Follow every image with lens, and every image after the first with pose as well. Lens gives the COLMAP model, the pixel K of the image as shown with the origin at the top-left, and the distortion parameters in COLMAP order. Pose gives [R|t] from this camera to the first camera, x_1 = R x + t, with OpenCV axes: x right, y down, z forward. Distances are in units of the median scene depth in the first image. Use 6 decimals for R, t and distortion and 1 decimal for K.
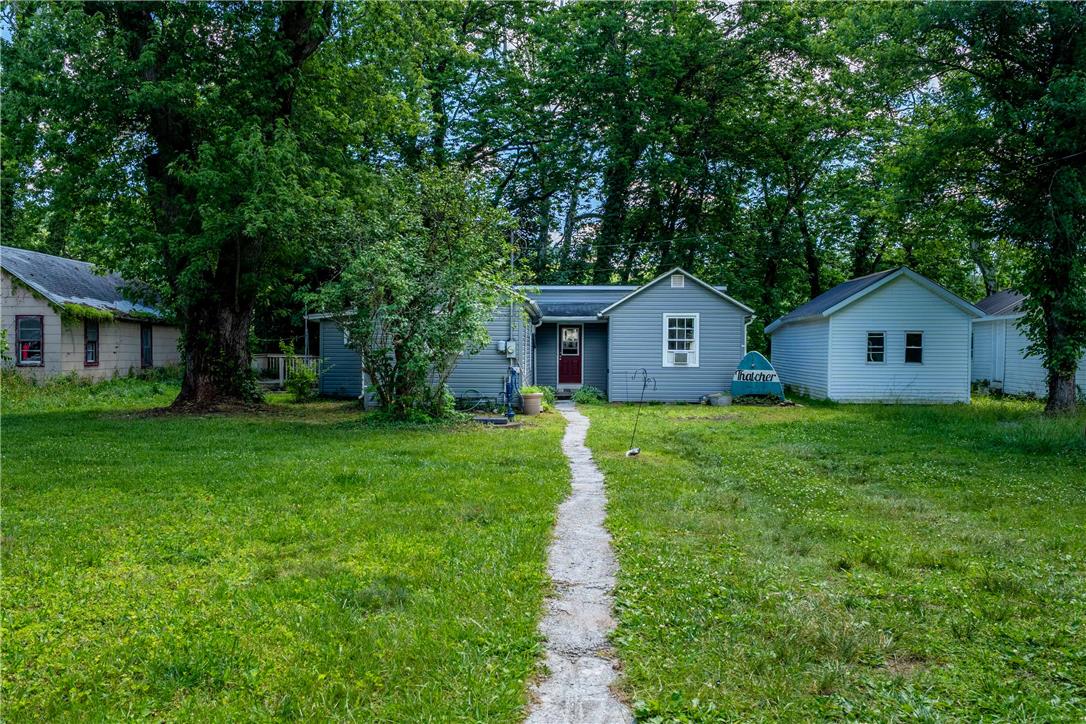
lens RADIAL K [[986.0, 0, 539.4], [0, 986.0, 359.9], [0, 0, 1]] dist [-0.006135, -0.000681]
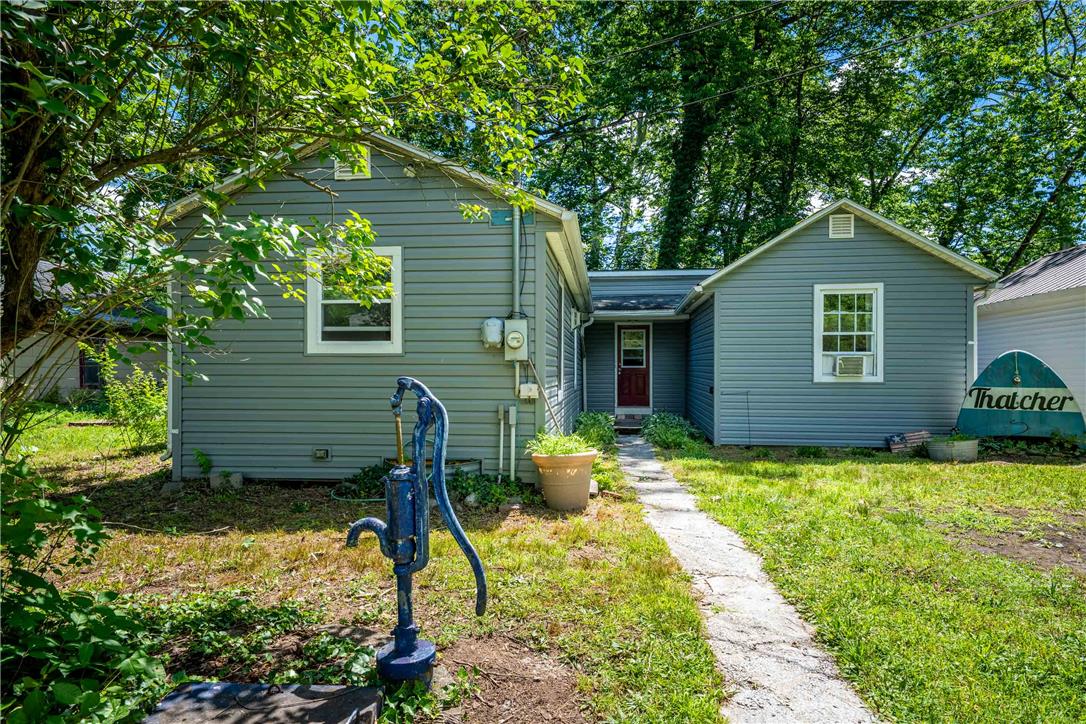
lens RADIAL K [[649.9, 0, 536.2], [0, 649.9, 371.5], [0, 0, 1]] dist [0.012171, 0.000693]
pose [[0.996154, -0.006332, -0.087390, 0.002243], [0.005202, 0.999900, -0.013153, 0.004747], [0.087465, 0.012647, 0.996087, 0.624294]]
